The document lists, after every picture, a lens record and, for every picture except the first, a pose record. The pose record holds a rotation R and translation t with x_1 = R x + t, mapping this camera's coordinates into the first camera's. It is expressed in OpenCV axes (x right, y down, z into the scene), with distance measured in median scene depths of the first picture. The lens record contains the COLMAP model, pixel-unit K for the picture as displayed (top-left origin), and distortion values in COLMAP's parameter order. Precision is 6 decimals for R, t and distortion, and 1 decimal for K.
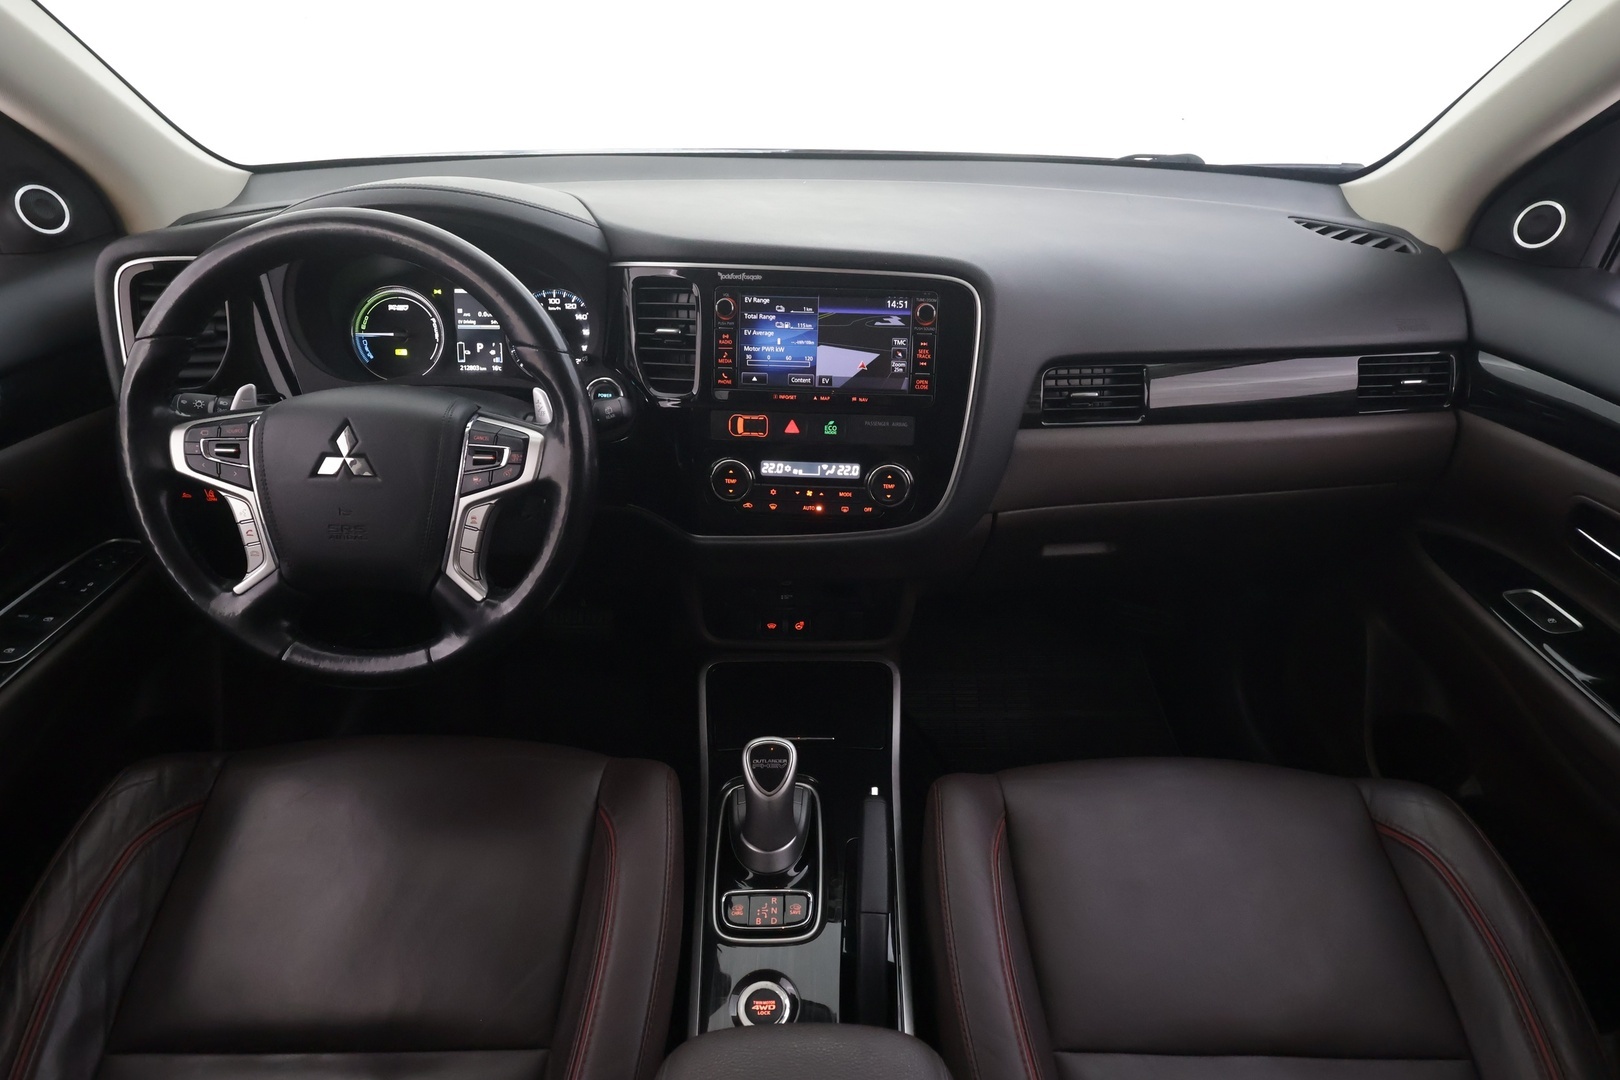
lens RADIAL K [[859.1, 0, 804.7], [0, 859.1, 543.4], [0, 0, 1]] dist [-0.000839, 0.002820]
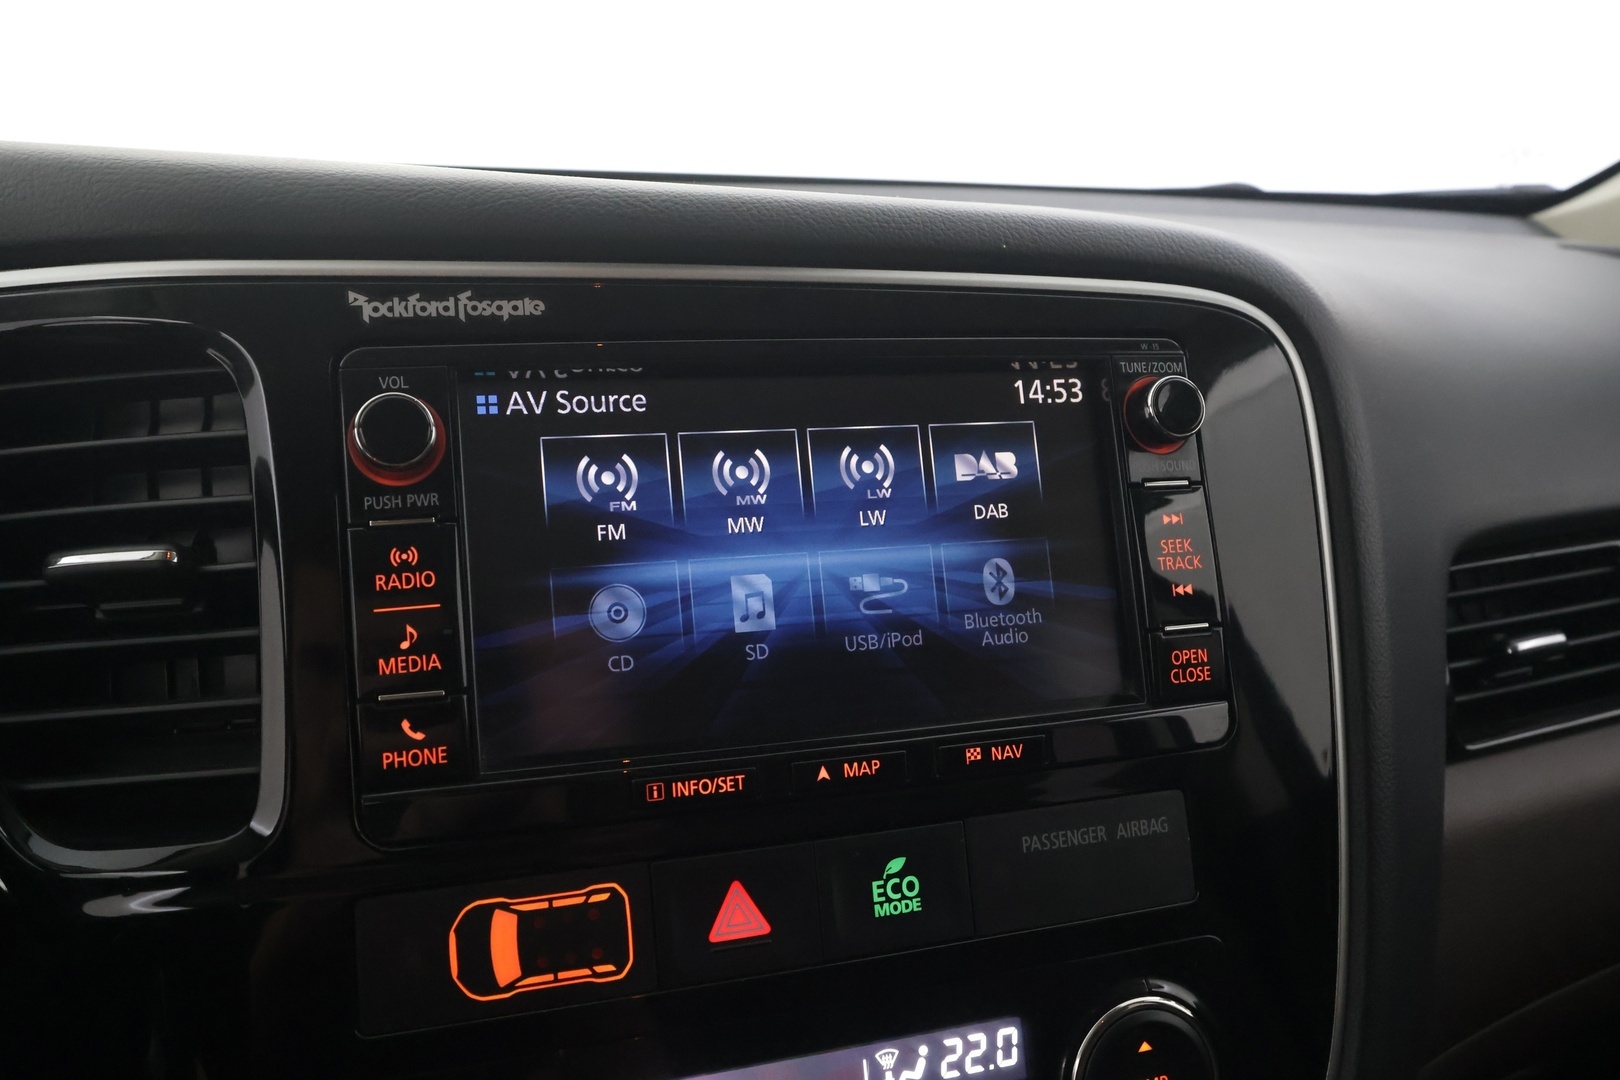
lens RADIAL K [[1266.8, 0, 803.4], [0, 1266.8, 541.1], [0, 0, 1]] dist [0.001975, -0.002922]
pose [[0.935551, -0.079832, 0.344052, -0.105985], [0.176410, 0.949529, -0.259372, -0.138191], [-0.305982, 0.303350, 0.902416, 0.656704]]
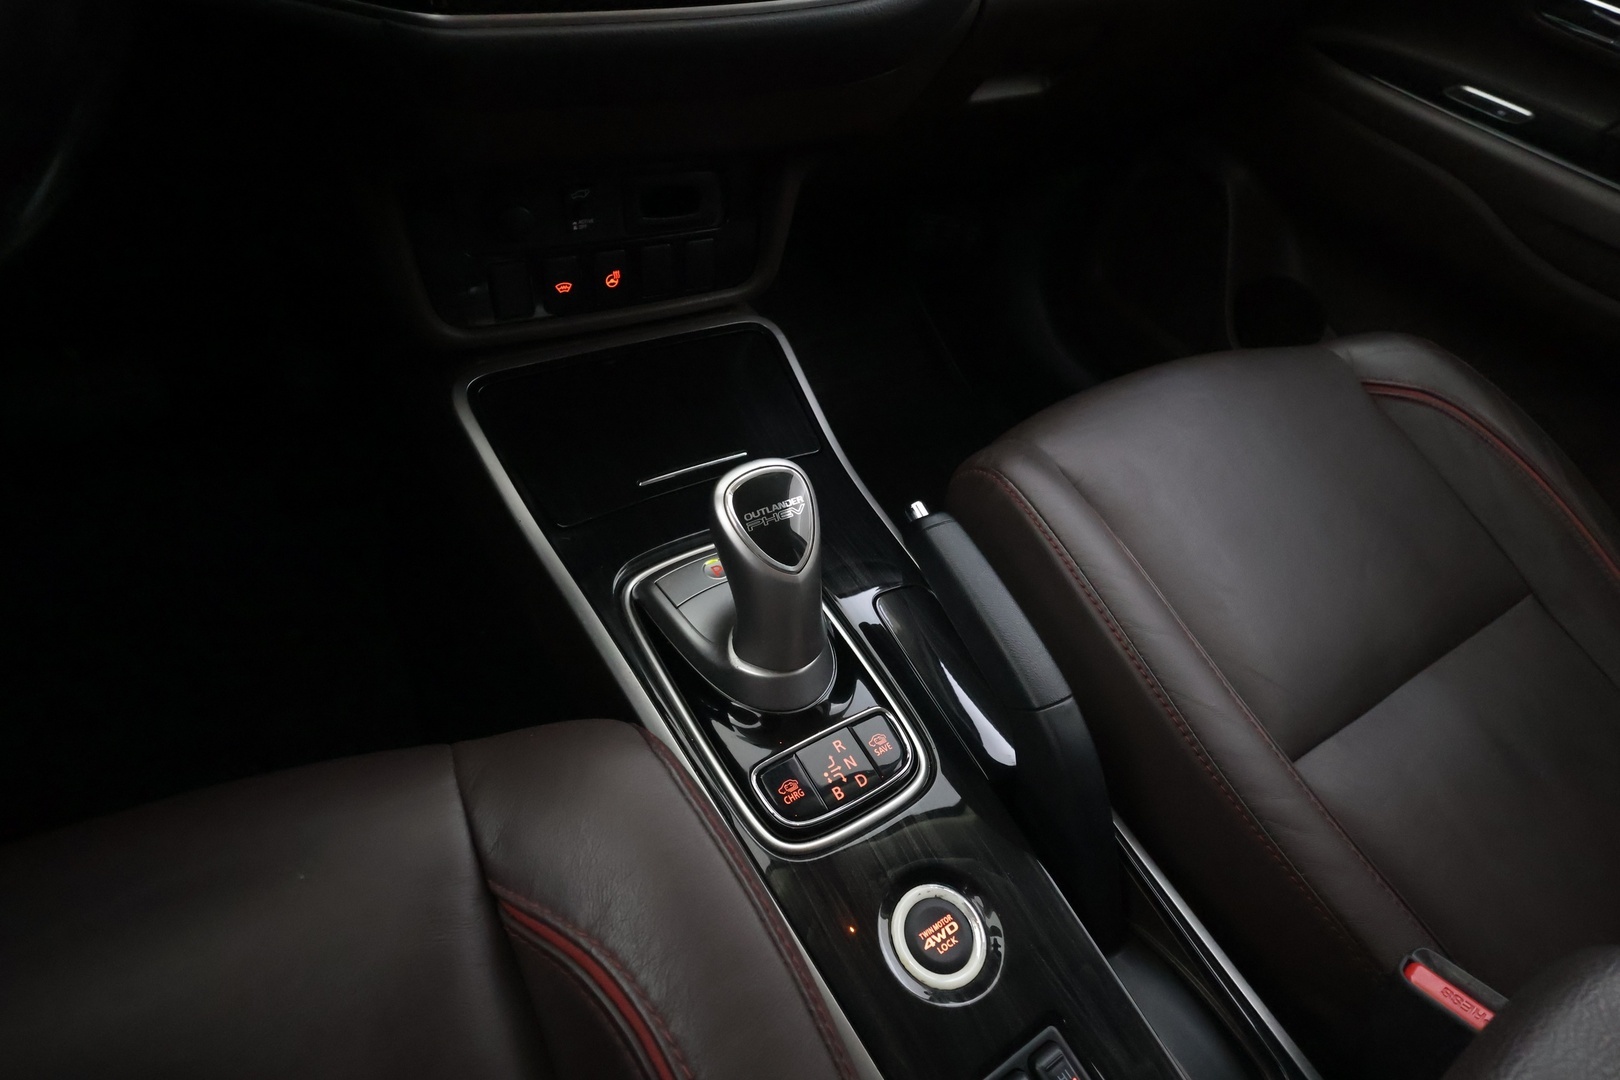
lens RADIAL K [[819.6, 0, 800.2], [0, 819.6, 536.1], [0, 0, 1]] dist [0.002744, 0.002110]
pose [[0.845104, -0.289204, 0.449622, -0.234023], [0.134572, 0.929041, 0.344636, 0.103530], [-0.517387, -0.230747, 0.824055, 0.574701]]
